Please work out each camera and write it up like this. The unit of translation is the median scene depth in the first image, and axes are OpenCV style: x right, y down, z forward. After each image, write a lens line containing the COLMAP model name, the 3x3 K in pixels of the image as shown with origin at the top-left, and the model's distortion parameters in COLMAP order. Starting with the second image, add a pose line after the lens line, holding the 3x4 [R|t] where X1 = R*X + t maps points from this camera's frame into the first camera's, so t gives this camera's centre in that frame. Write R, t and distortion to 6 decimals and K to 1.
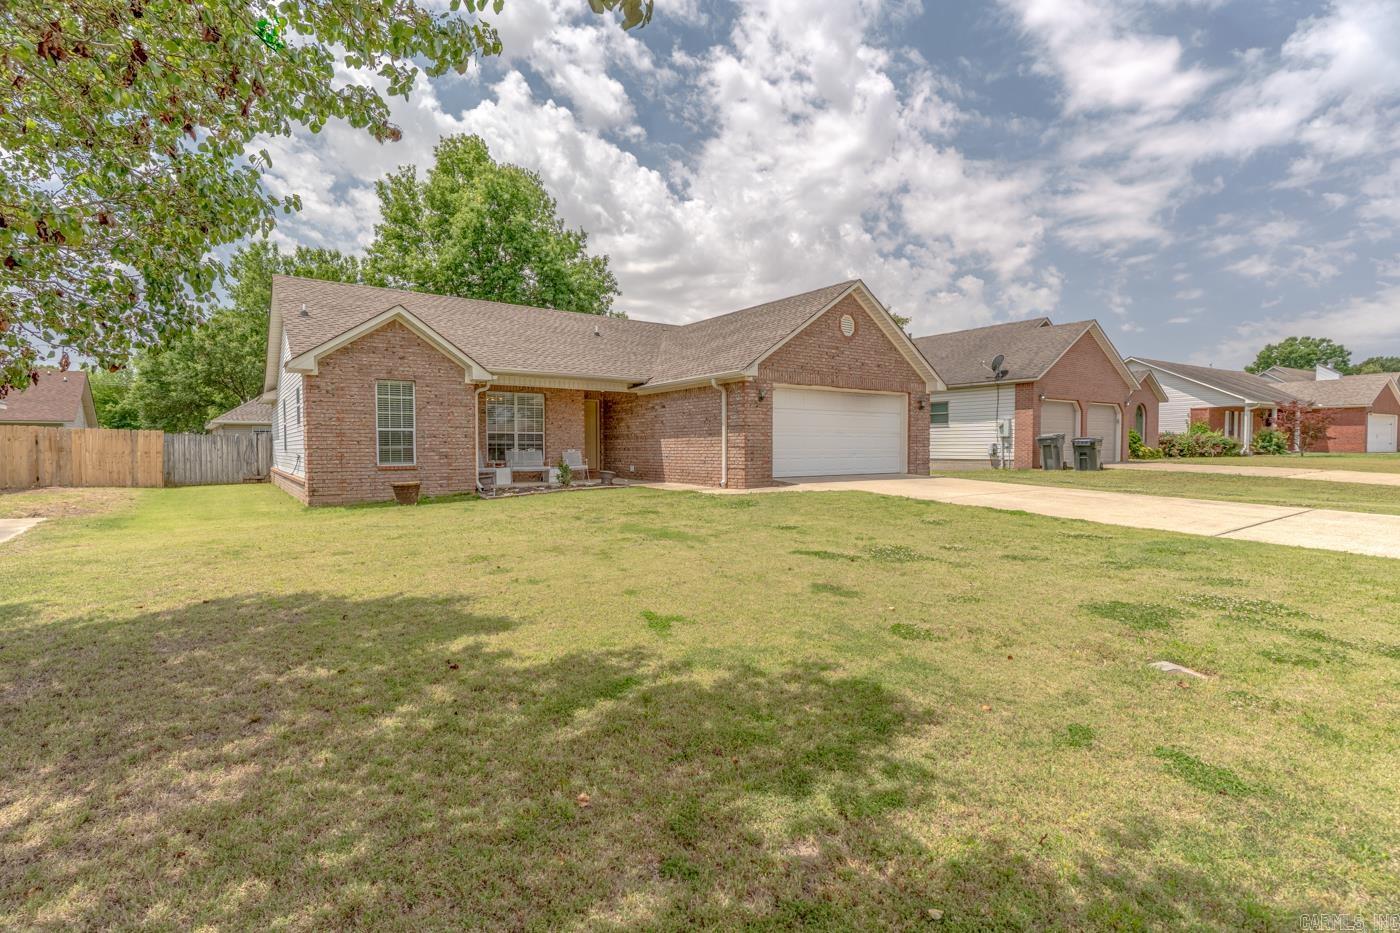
lens RADIAL K [[674.0, 0, 698.5], [0, 674.0, 460.4], [0, 0, 1]] dist [0.000980, -0.000191]
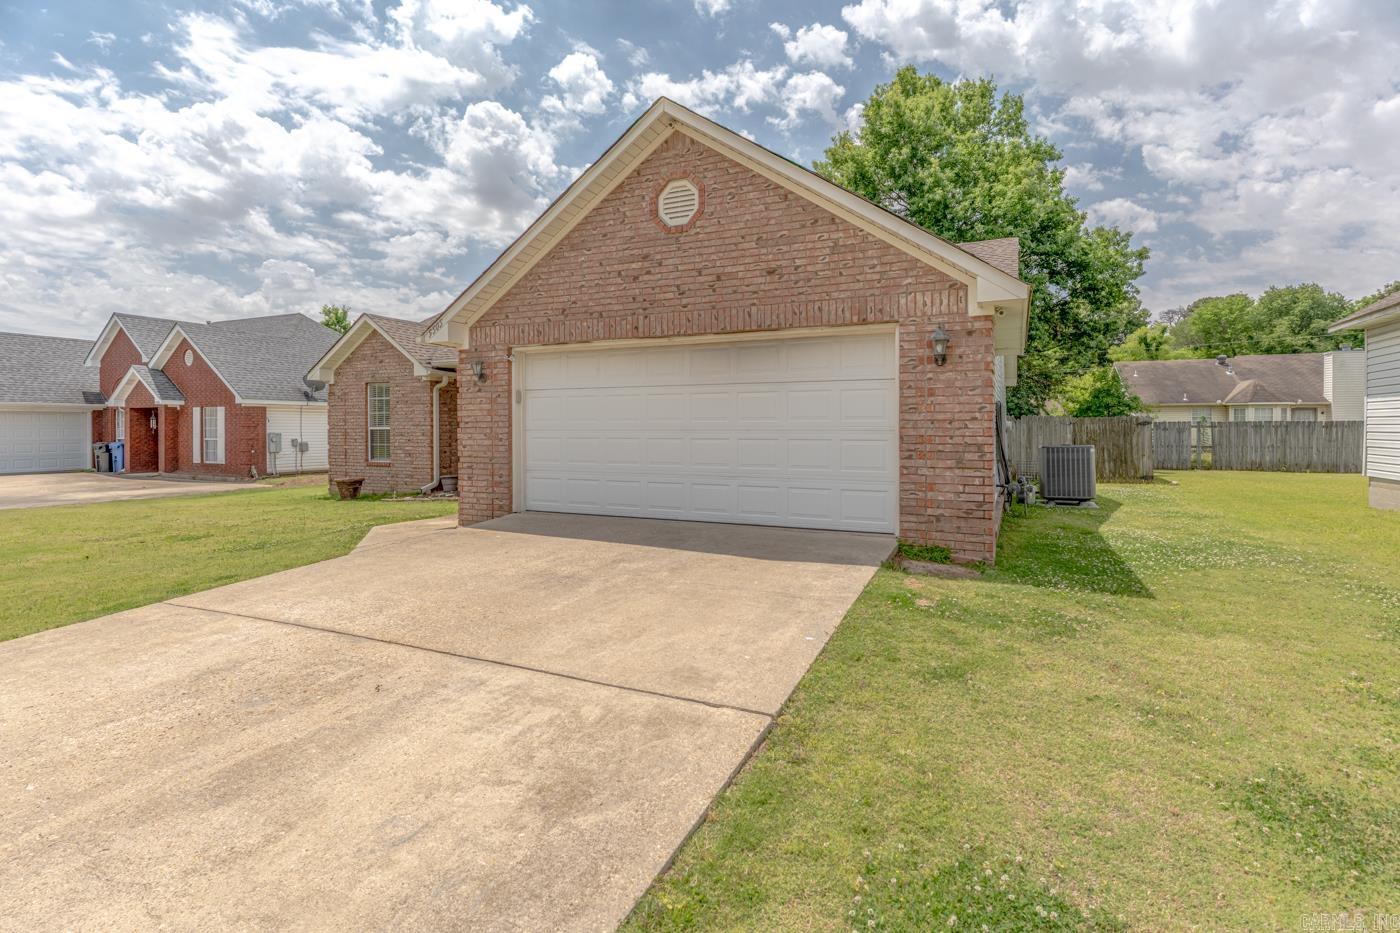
lens RADIAL K [[693.7, 0, 700.4], [0, 693.7, 432.0], [0, 0, 1]] dist [0.001815, -0.000084]
pose [[0.477085, 0.007338, -0.878827, 0.600523], [-0.017015, 0.999855, -0.000889, -0.036939], [0.878693, 0.015377, 0.477140, 0.712235]]
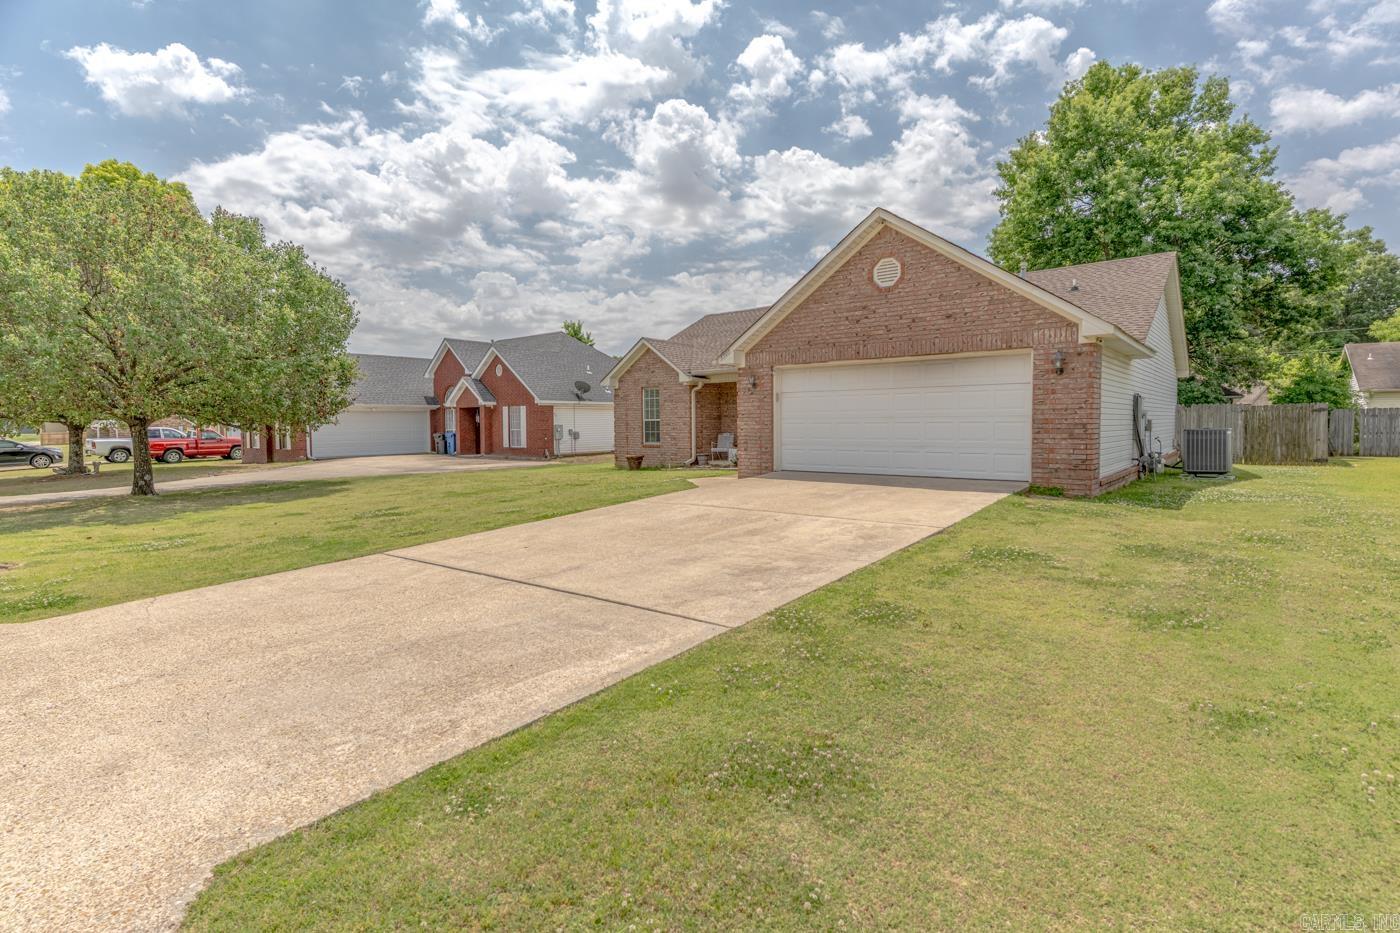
lens RADIAL K [[691.8, 0, 713.4], [0, 691.8, 457.6], [0, 0, 1]] dist [0.027086, -0.000440]
pose [[0.261850, 0.049969, -0.963814, 0.830309], [-0.010679, 0.998748, 0.048878, -0.030398], [0.965049, -0.002506, 0.262056, 0.563040]]
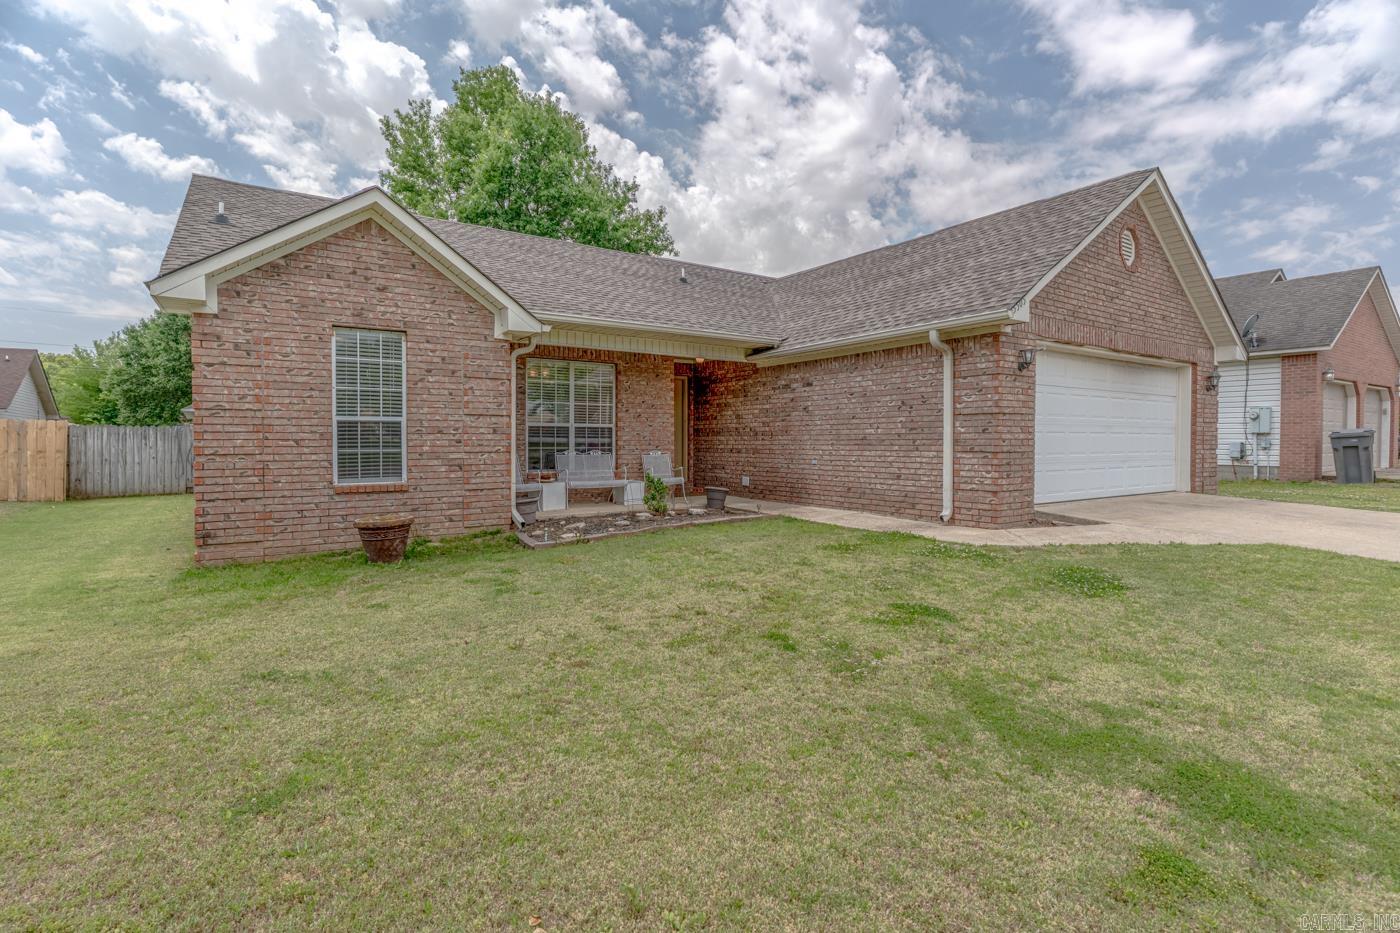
lens RADIAL K [[674.4, 0, 694.6], [0, 674.4, 439.6], [0, 0, 1]] dist [0.001458, -0.000948]
pose [[0.999573, 0.003732, -0.028965, -0.130252], [-0.004312, 0.999791, -0.019988, -0.014748], [0.028885, 0.020105, 0.999381, 0.355077]]
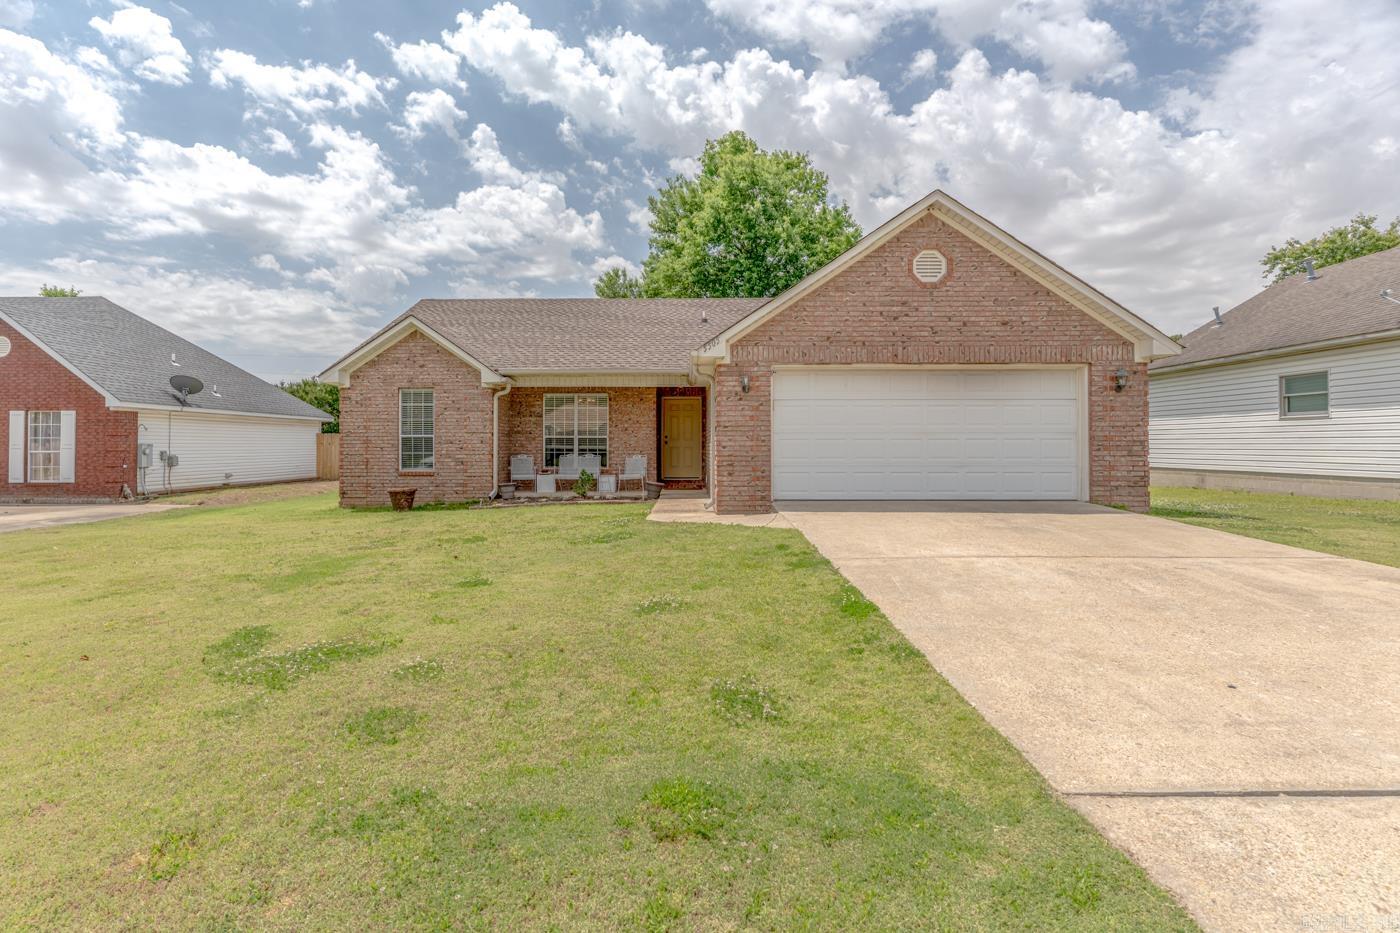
lens RADIAL K [[693.7, 0, 700.4], [0, 693.7, 432.0], [0, 0, 1]] dist [0.001815, -0.000084]
pose [[0.799172, -0.010332, -0.601014, 0.410815], [-0.012045, 0.999376, -0.033196, -0.017172], [0.600982, 0.033769, 0.798549, 0.321606]]
